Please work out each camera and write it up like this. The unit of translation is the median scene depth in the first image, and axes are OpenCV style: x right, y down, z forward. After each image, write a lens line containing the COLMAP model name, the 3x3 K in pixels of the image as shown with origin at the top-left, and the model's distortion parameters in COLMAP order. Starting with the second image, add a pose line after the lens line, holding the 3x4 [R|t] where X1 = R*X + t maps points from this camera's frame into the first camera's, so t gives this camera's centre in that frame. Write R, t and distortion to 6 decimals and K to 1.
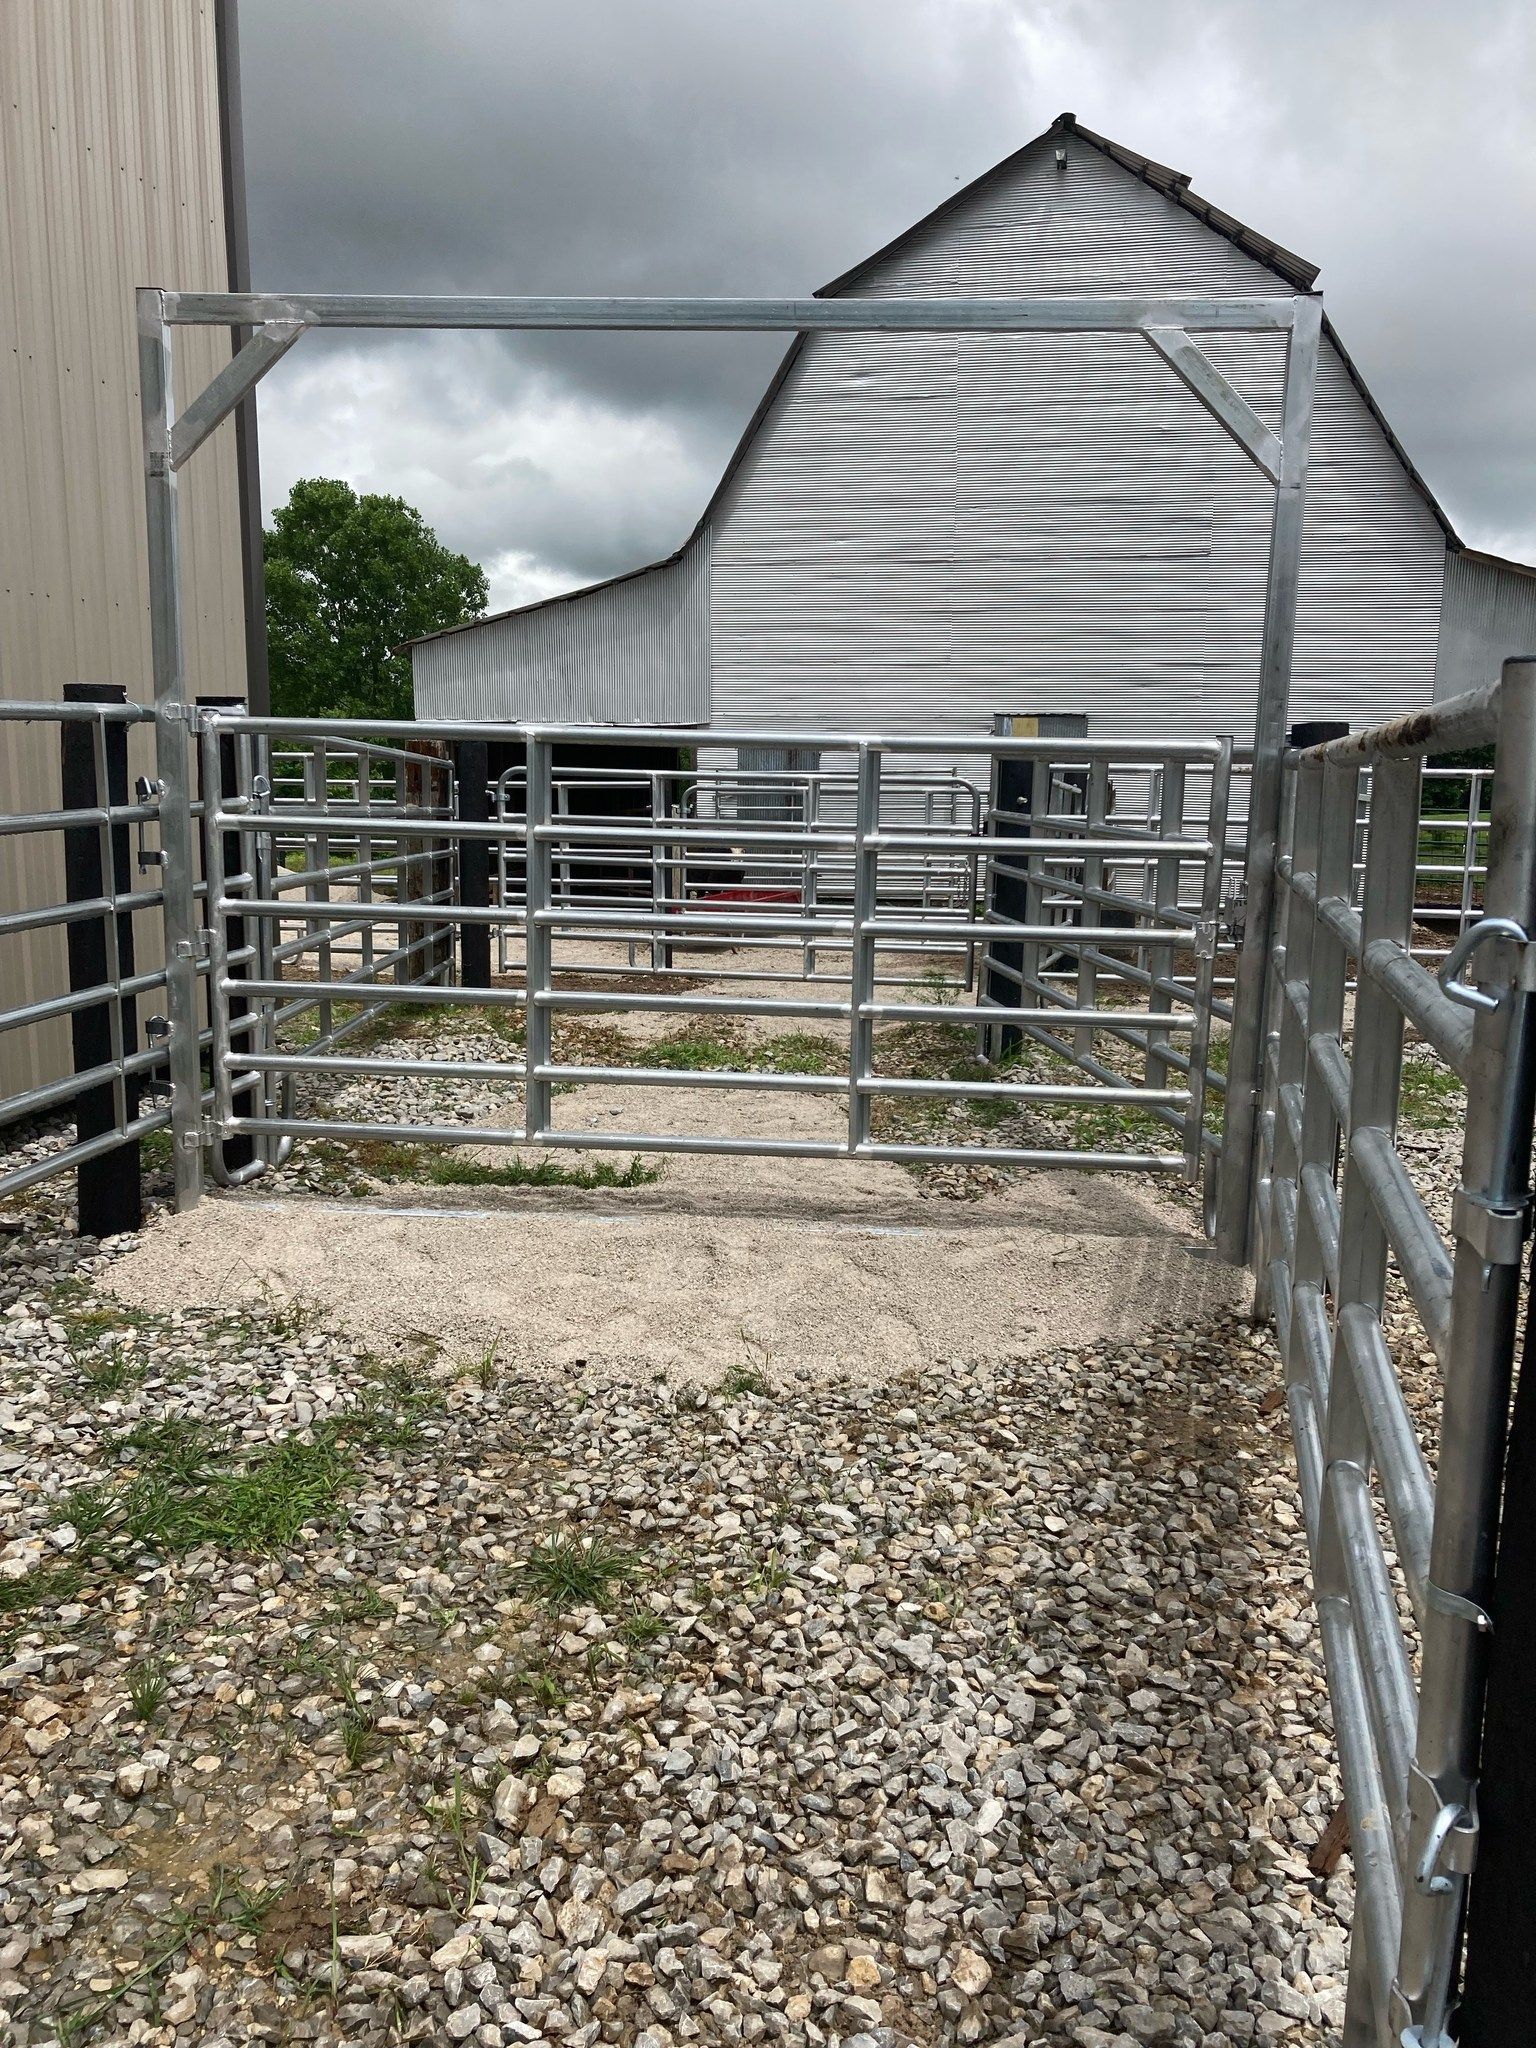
lens RADIAL K [[1676.8, 0, 768.0], [0, 1676.8, 1024.0], [0, 0, 1]] dist [-0.004692, 0.070272]
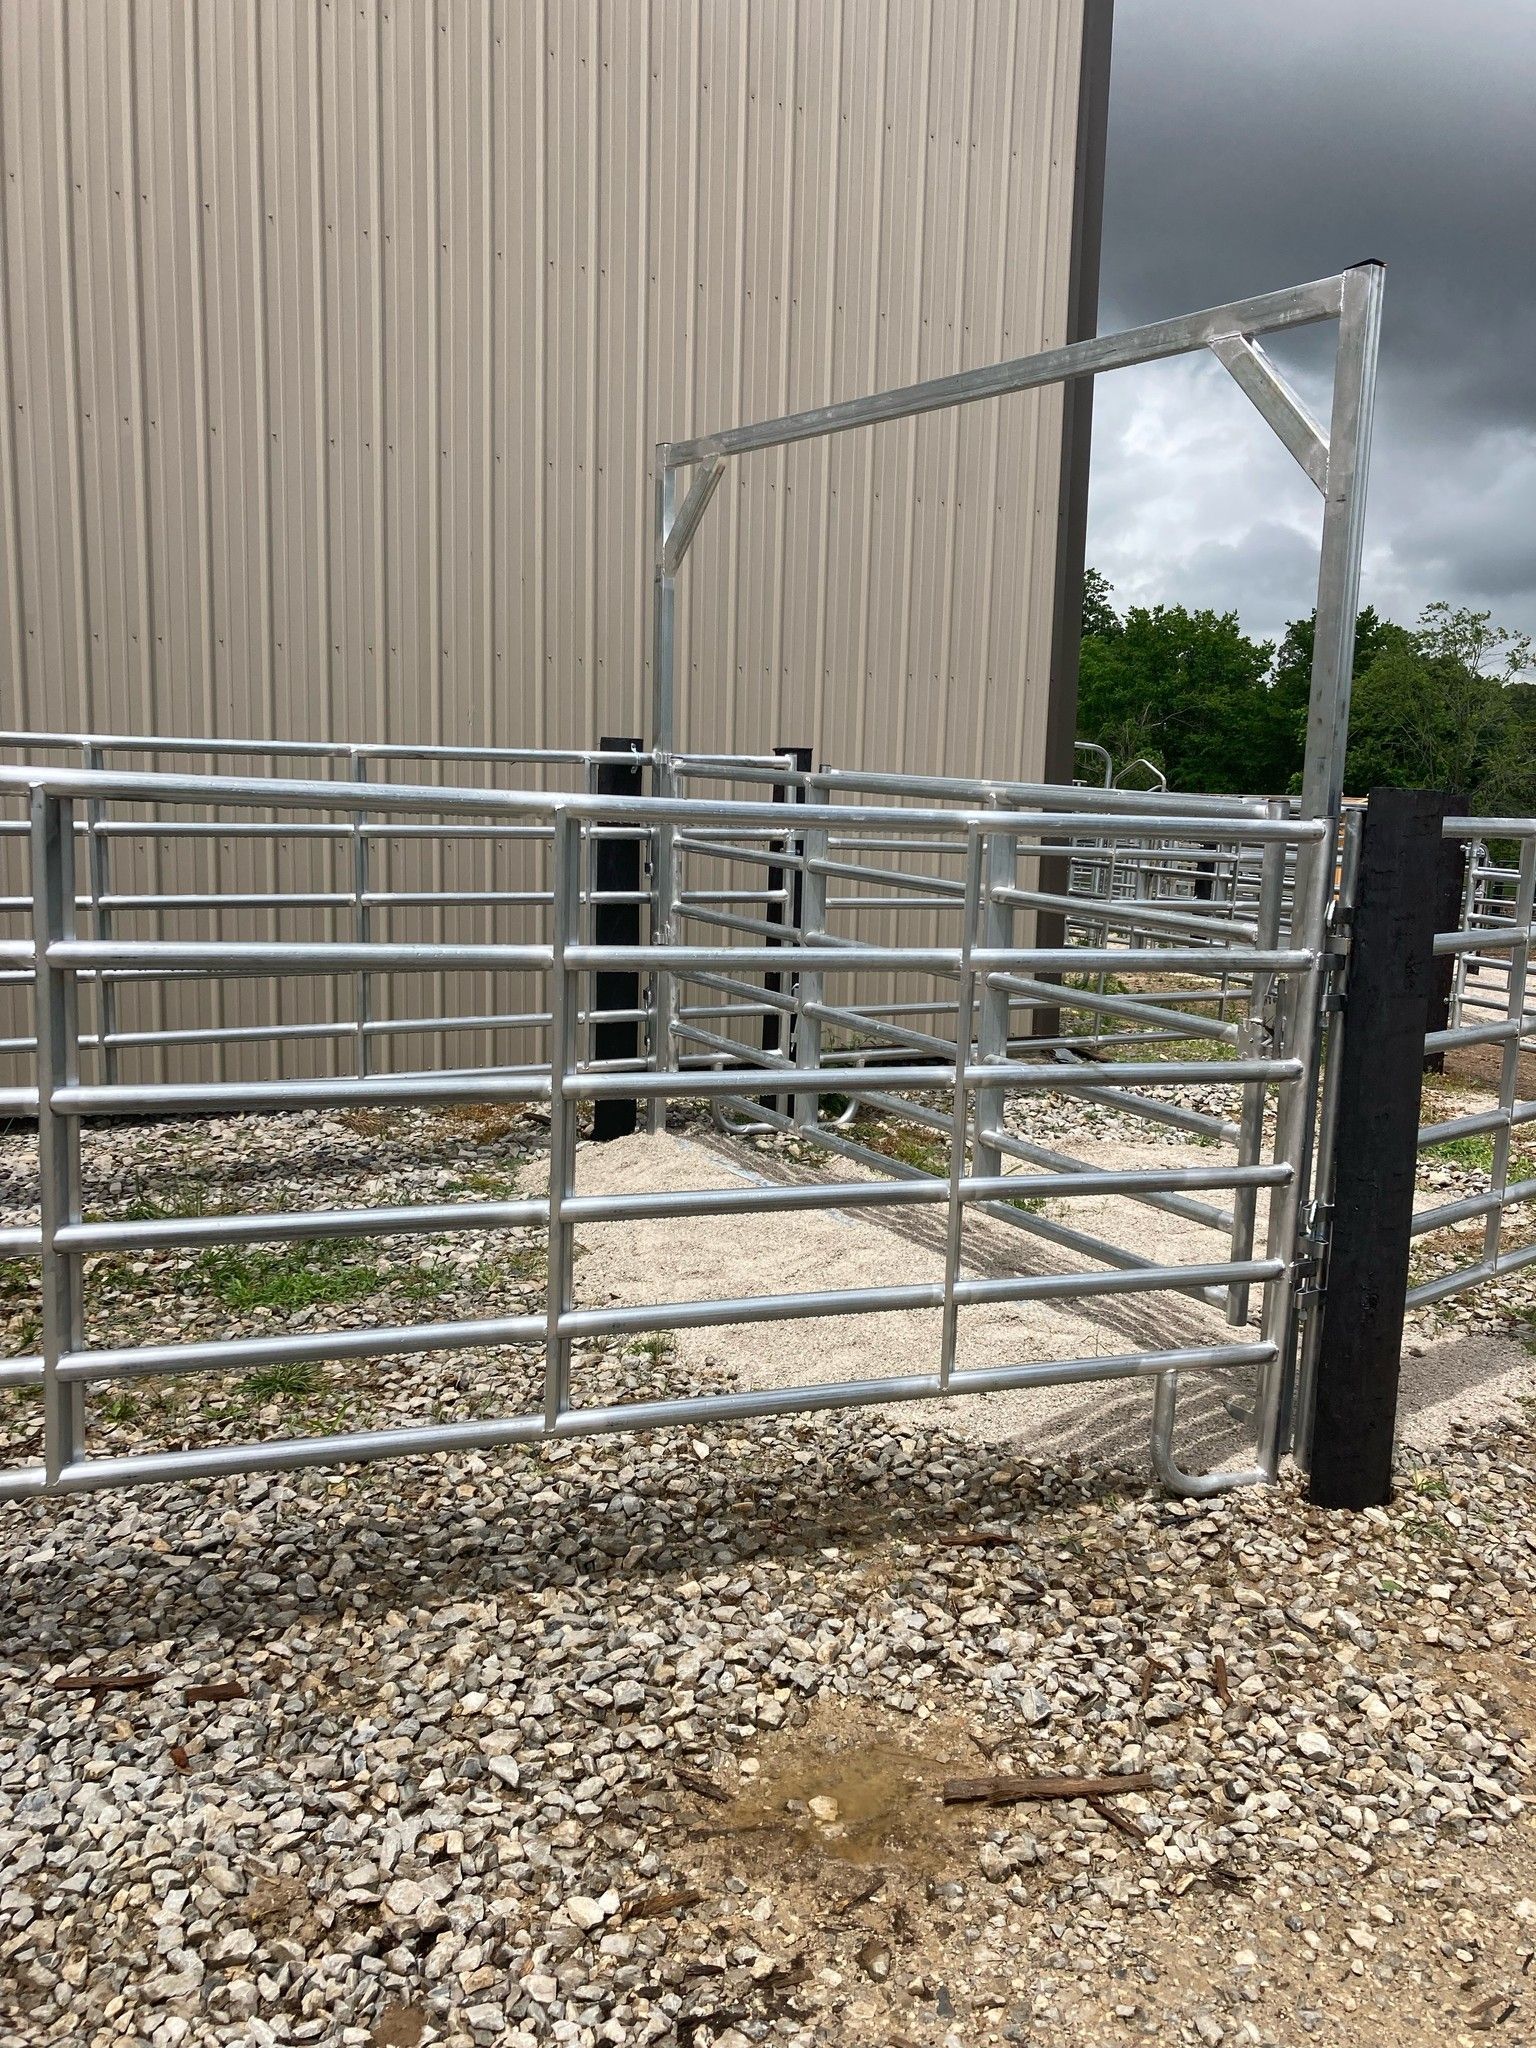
lens RADIAL K [[1676.8, 0, 768.0], [0, 1676.8, 1024.0], [0, 0, 1]] dist [-0.004692, 0.070272]
pose [[0.587154, 0.139190, -0.797419, 0.228447], [-0.157884, 0.985878, 0.055832, -0.019911], [0.793929, 0.093118, 0.600838, 0.088263]]
